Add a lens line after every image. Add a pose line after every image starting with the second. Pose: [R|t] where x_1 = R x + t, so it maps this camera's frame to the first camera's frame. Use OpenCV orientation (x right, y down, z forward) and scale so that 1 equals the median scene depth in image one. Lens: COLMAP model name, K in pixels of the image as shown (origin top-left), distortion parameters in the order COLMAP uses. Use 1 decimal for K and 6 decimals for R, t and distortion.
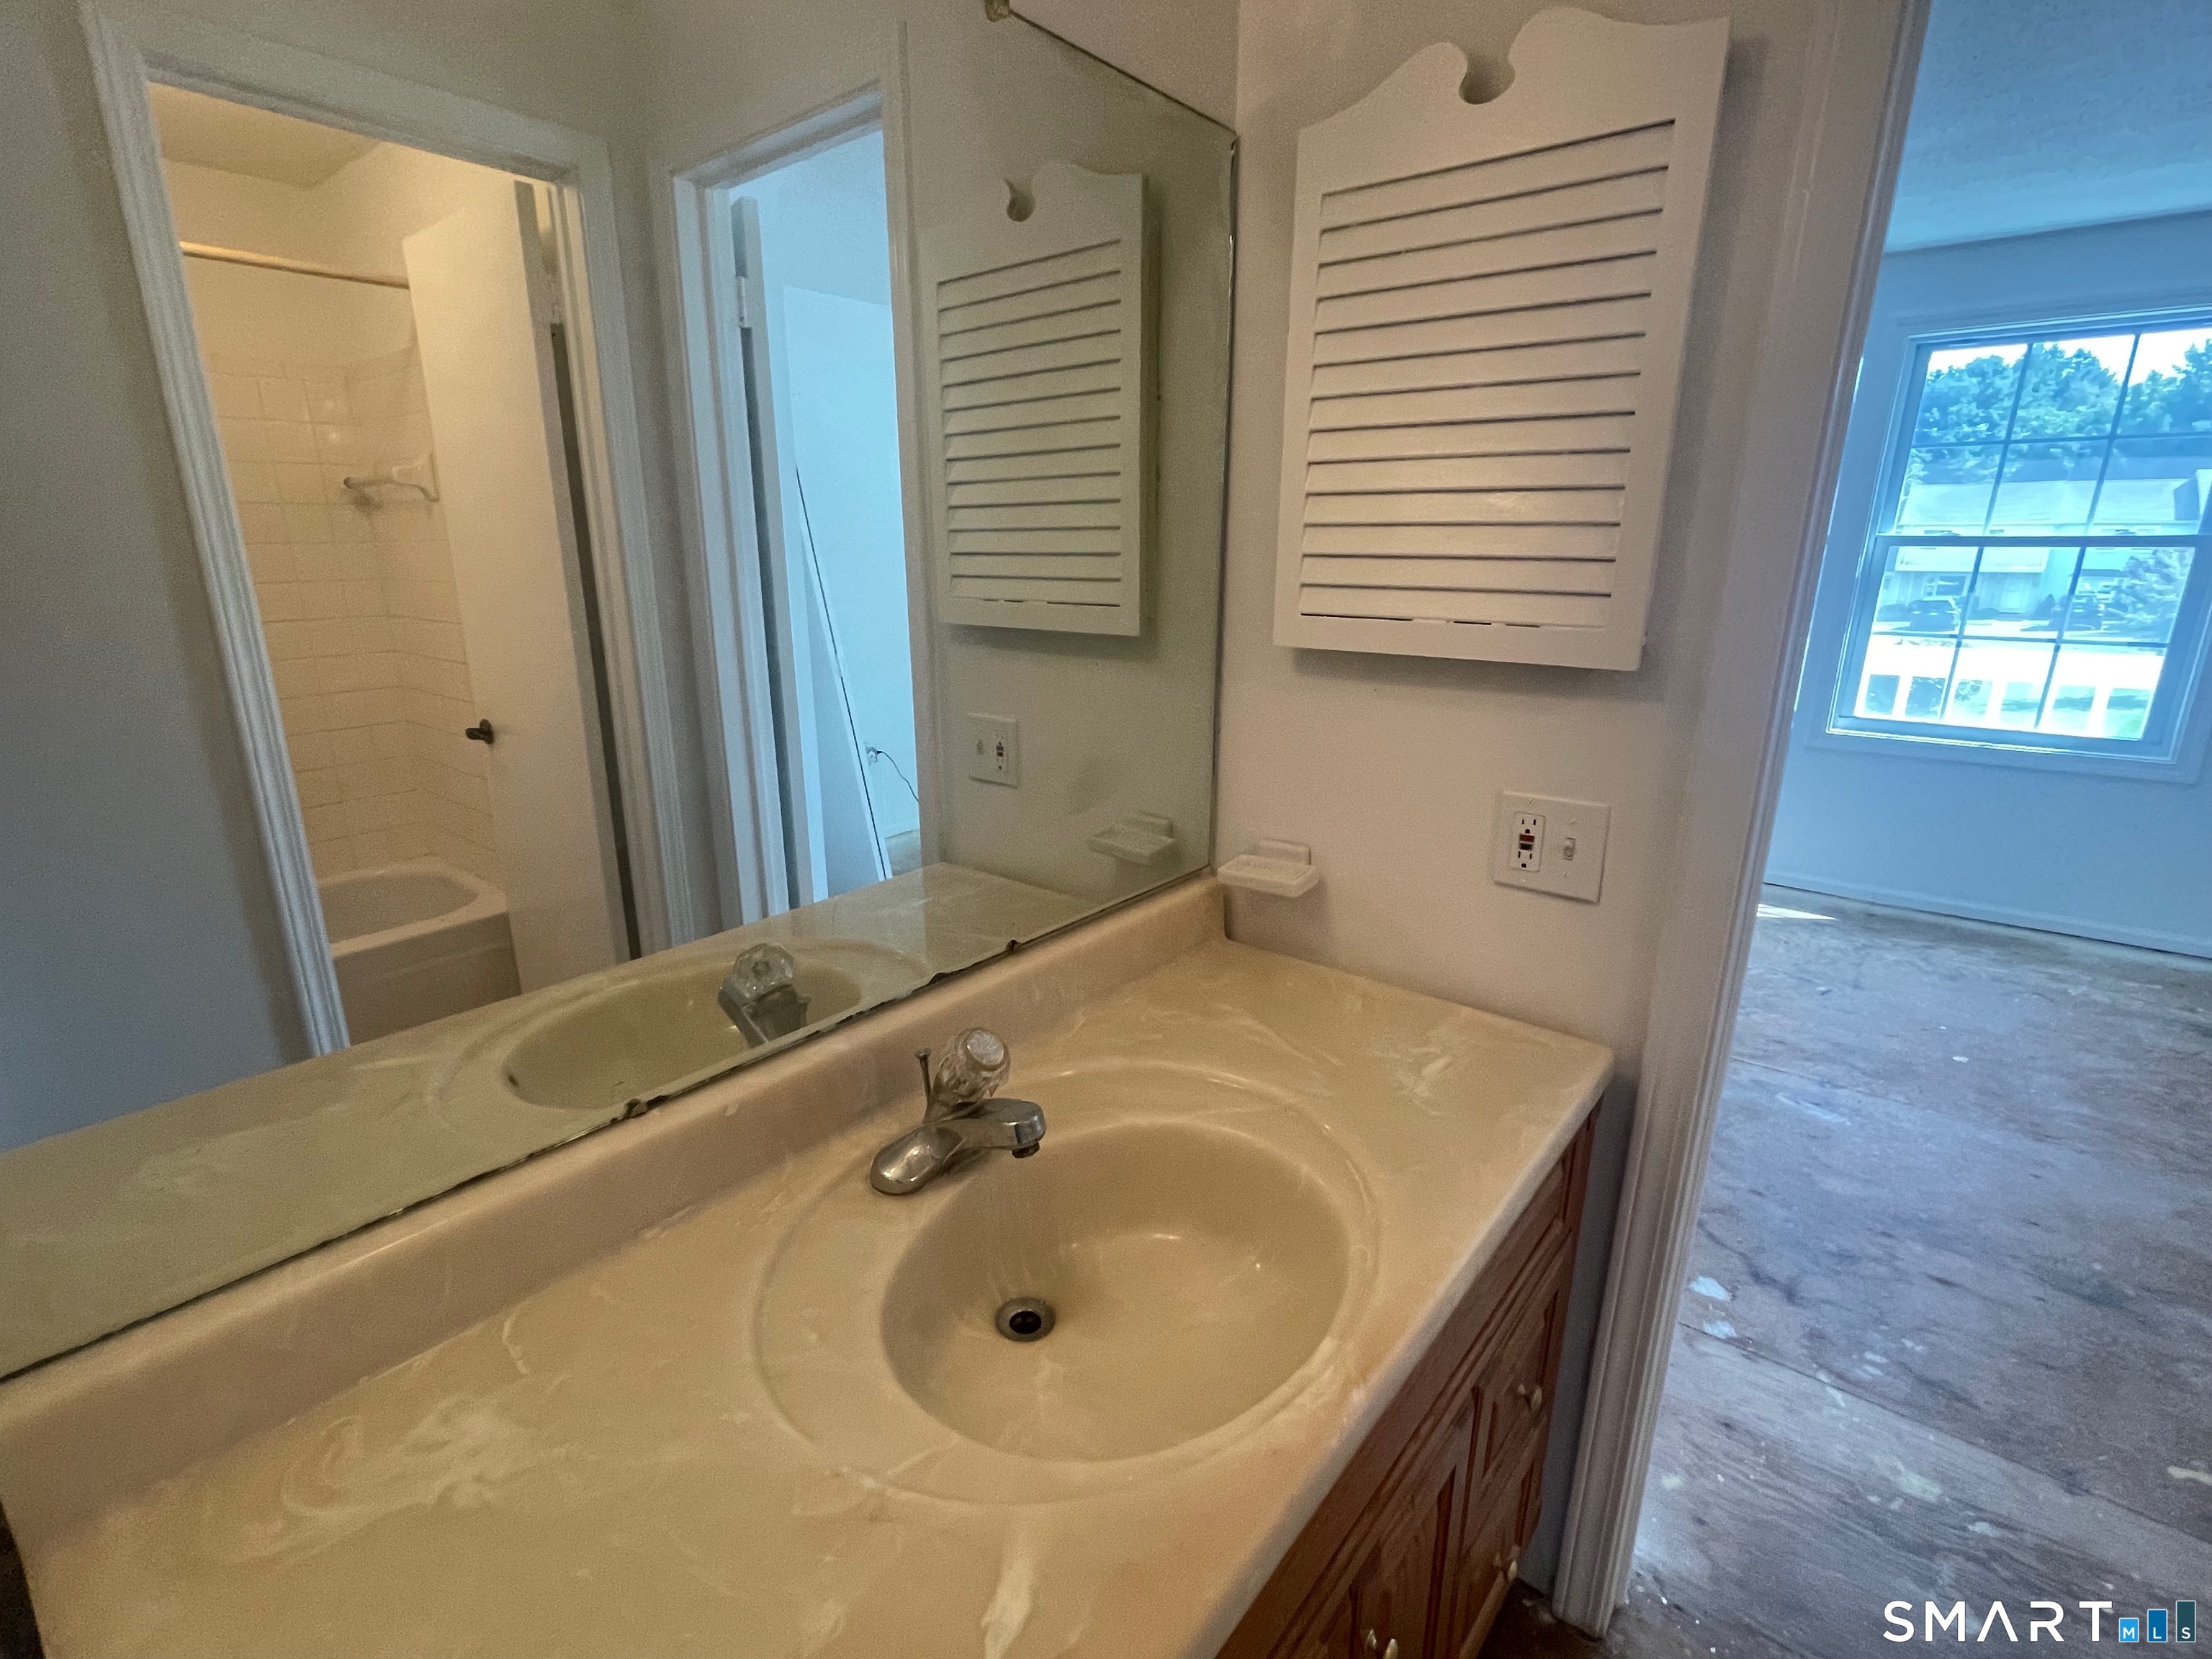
lens RADIAL K [[1035.6, 0, 1101.6], [0, 1035.6, 825.7], [0, 0, 1]] dist [0.003913, 0.001043]
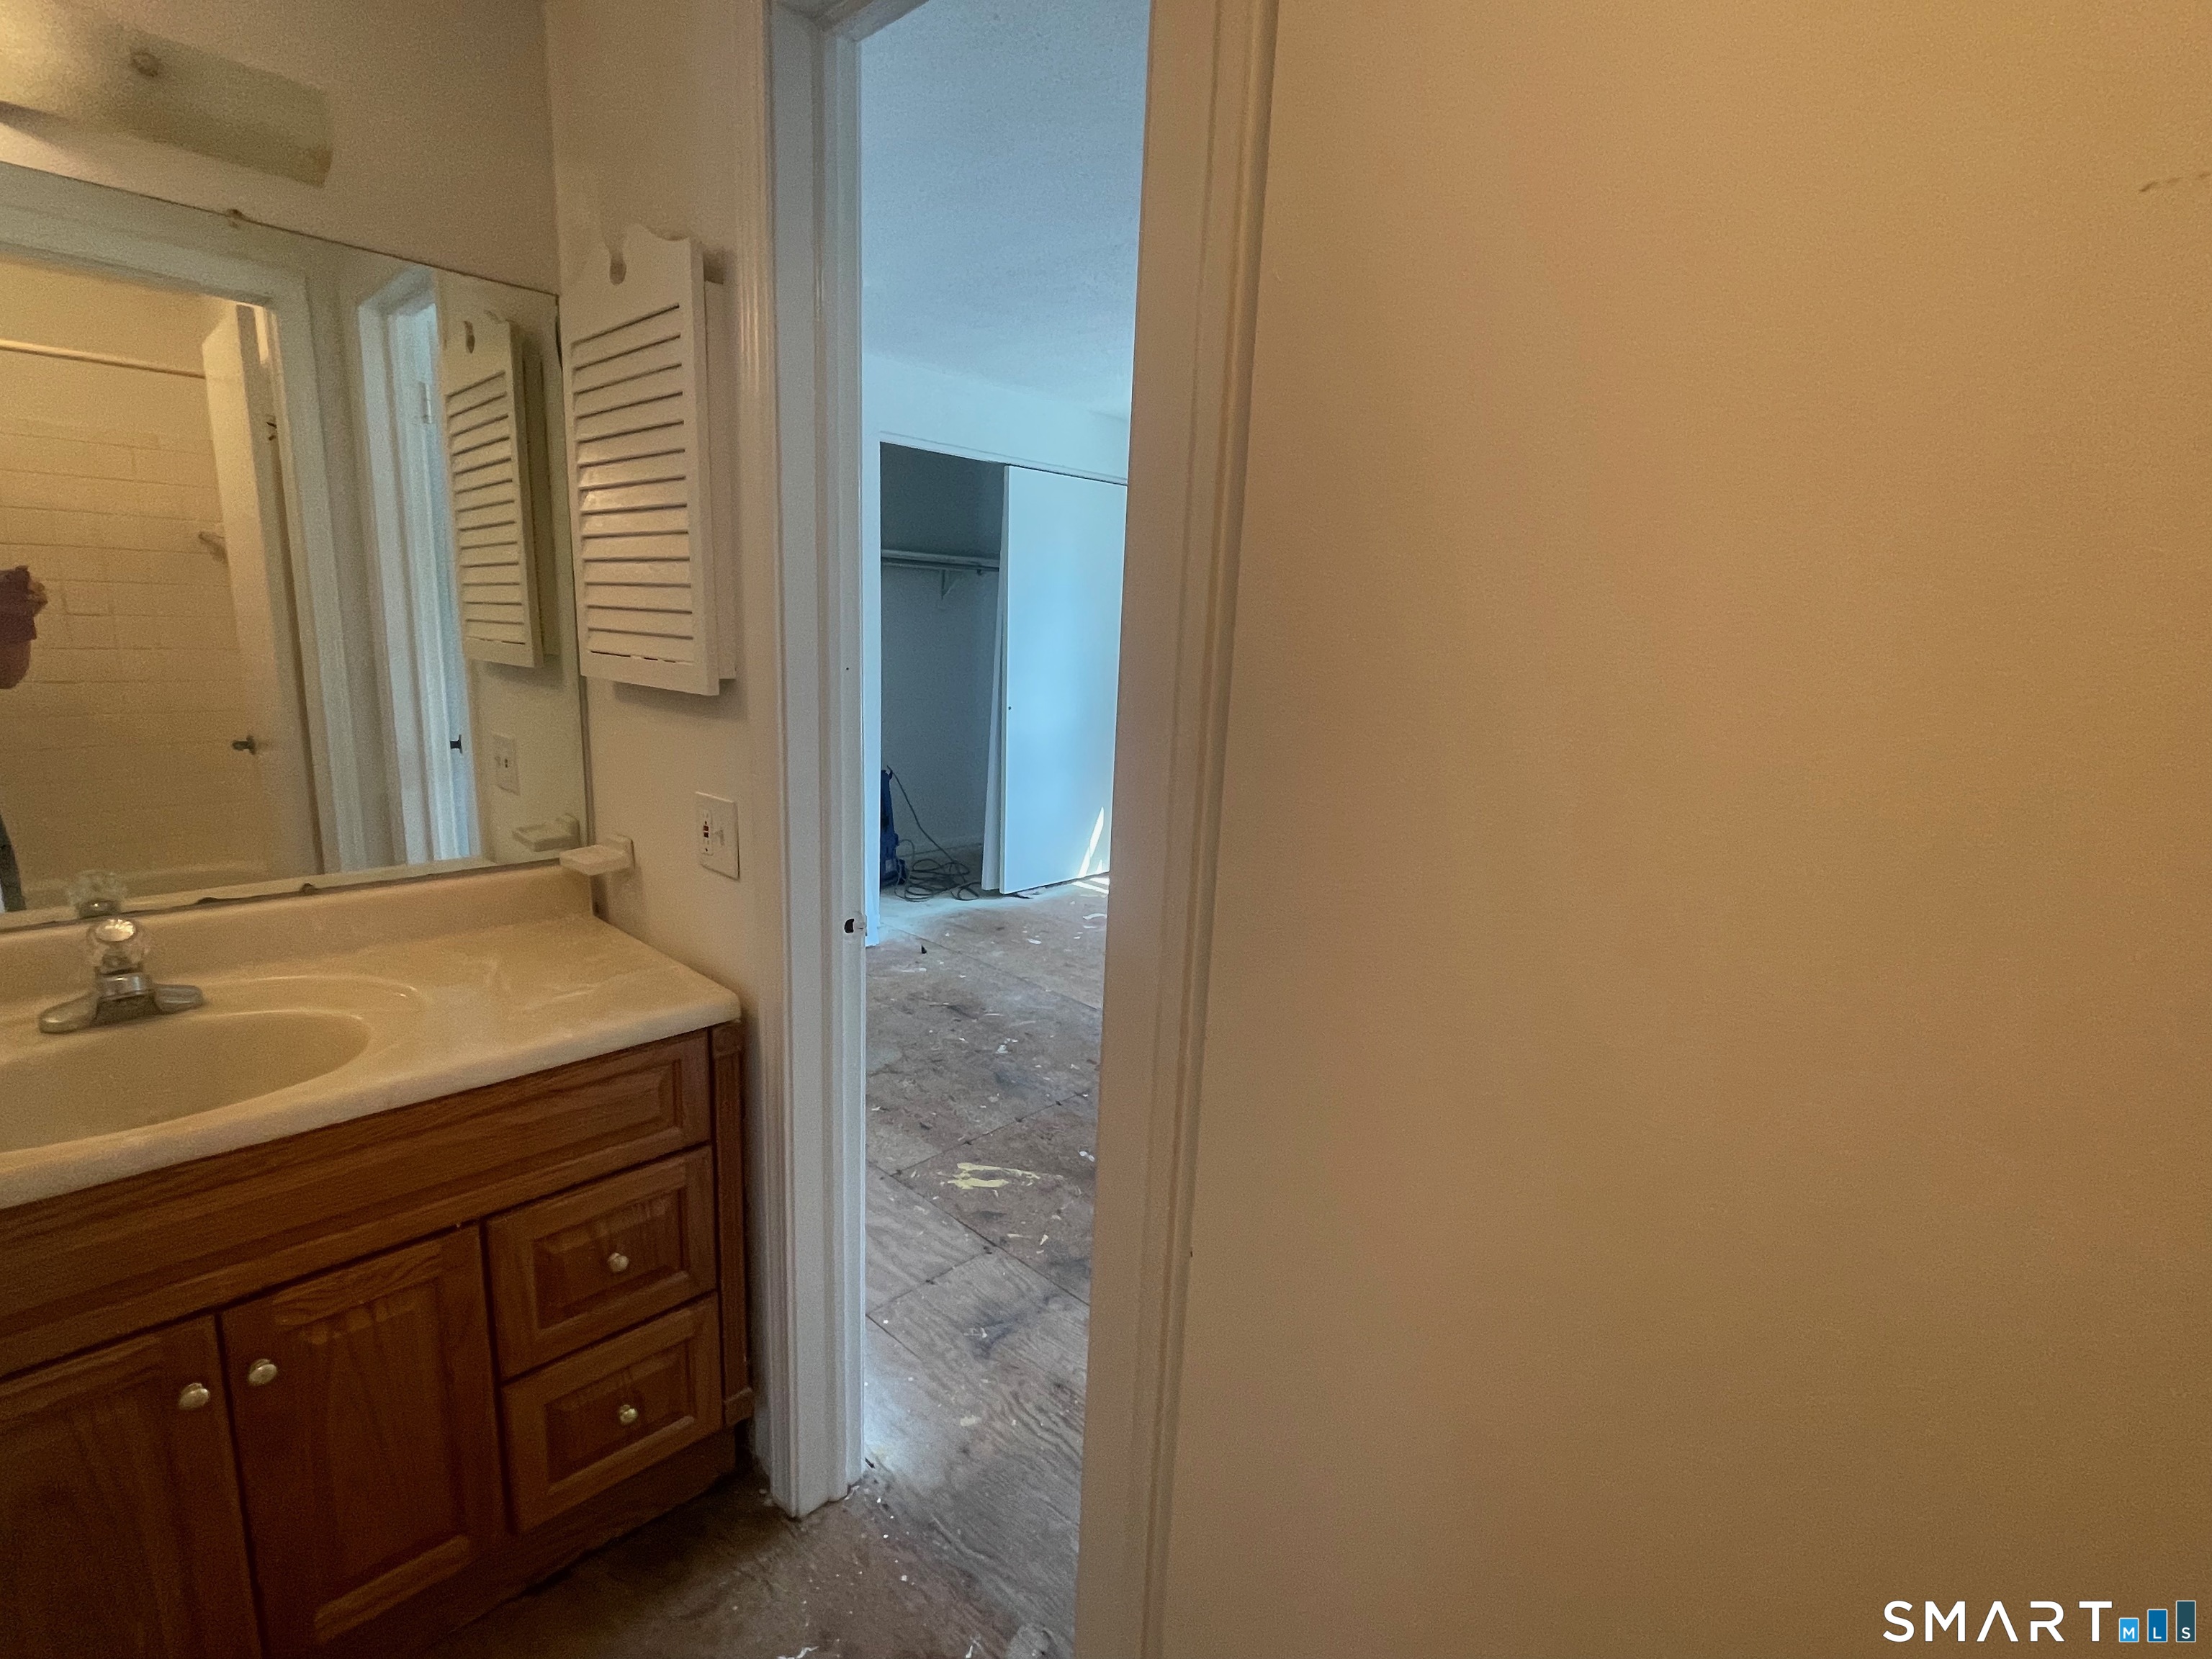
lens RADIAL K [[1035.6, 0, 1110.1], [0, 1035.6, 839.4], [0, 0, 1]] dist [0.003913, 0.001043]
pose [[0.996193, 0.058897, -0.064267, 0.717702], [-0.063418, 0.995477, -0.070739, 0.060374], [0.059810, 0.074545, 0.995422, -0.175736]]
